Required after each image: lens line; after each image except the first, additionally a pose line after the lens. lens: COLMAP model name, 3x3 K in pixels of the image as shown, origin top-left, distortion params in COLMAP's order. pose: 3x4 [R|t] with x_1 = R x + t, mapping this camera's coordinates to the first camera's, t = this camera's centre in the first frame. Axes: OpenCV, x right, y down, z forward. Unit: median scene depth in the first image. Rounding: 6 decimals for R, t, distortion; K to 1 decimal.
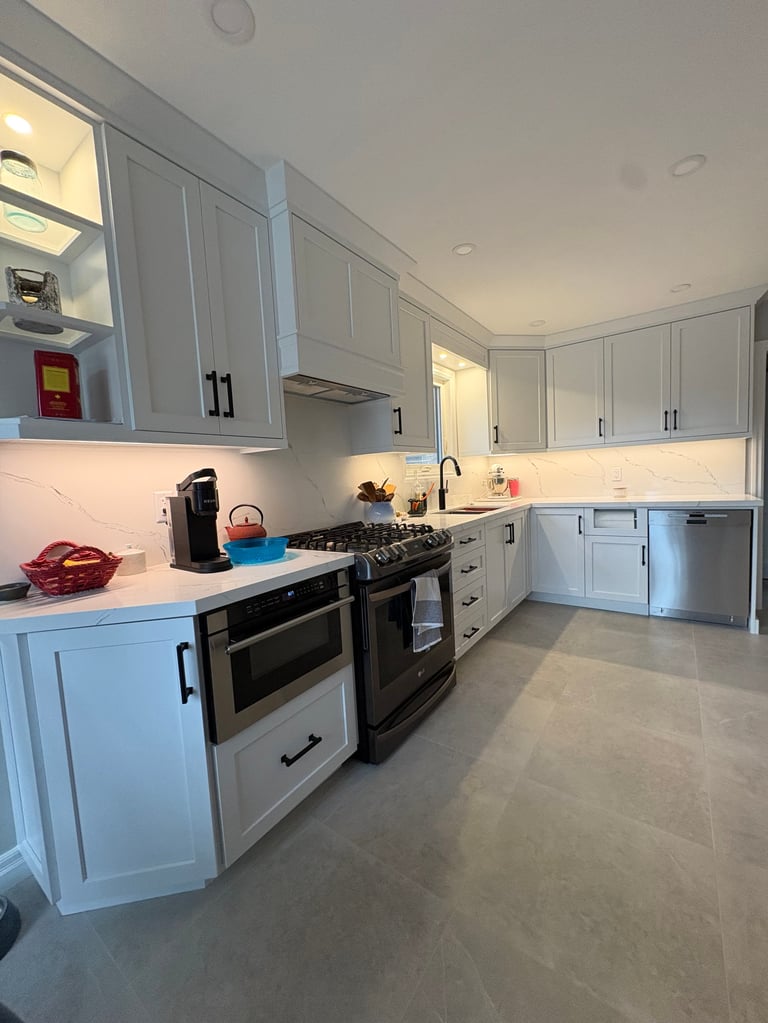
lens RADIAL K [[410.3, 0, 384.0], [0, 410.3, 511.5], [0, 0, 1]] dist [0.002932, 0.000176]
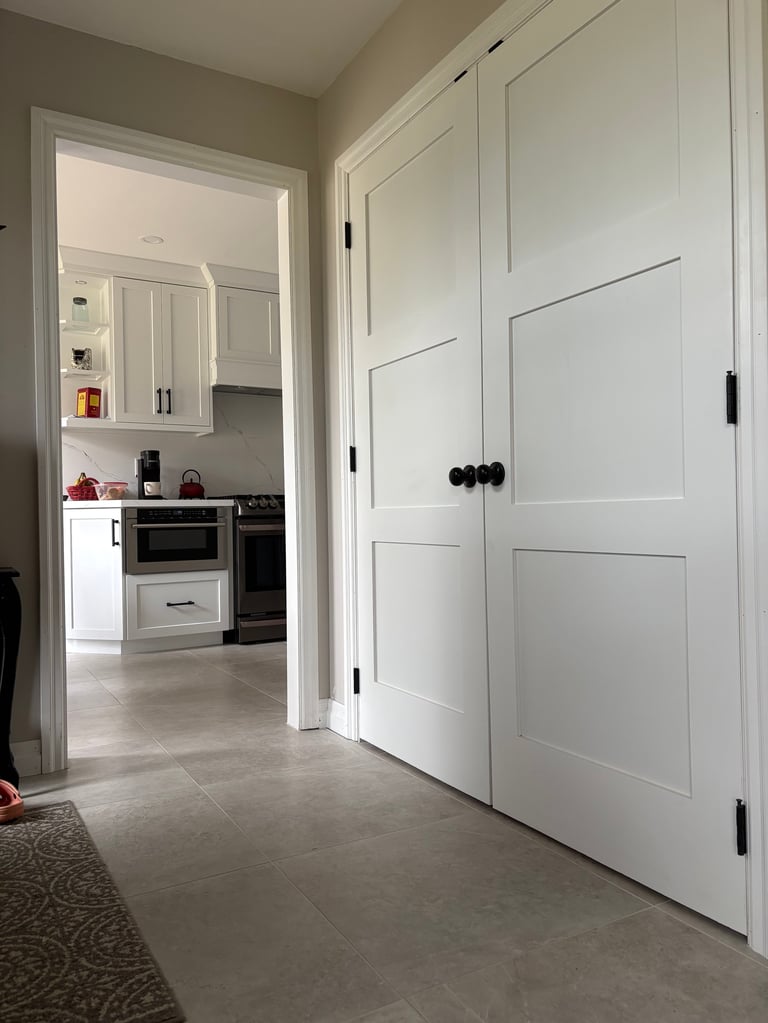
lens RADIAL K [[773.4, 0, 384.0], [0, 773.4, 511.5], [0, 0, 1]] dist [0.067362, -0.067652]
pose [[0.906936, 0.036218, -0.419709, 1.759899], [-0.064780, 0.996438, -0.053997, 0.286038], [0.416258, 0.076161, 0.906051, -1.490152]]
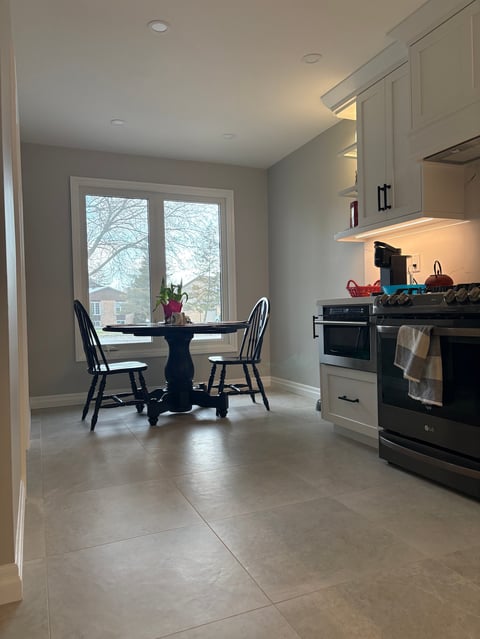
lens RADIAL K [[483.1, 0, 240.0], [0, 483.1, 319.5], [0, 0, 1]] dist [0.067362, -0.067652]
pose [[-0.521311, 0.078551, -0.849744, 1.640544], [-0.015644, 0.994707, 0.101550, 0.027783], [0.853223, 0.066233, -0.517323, 1.520898]]
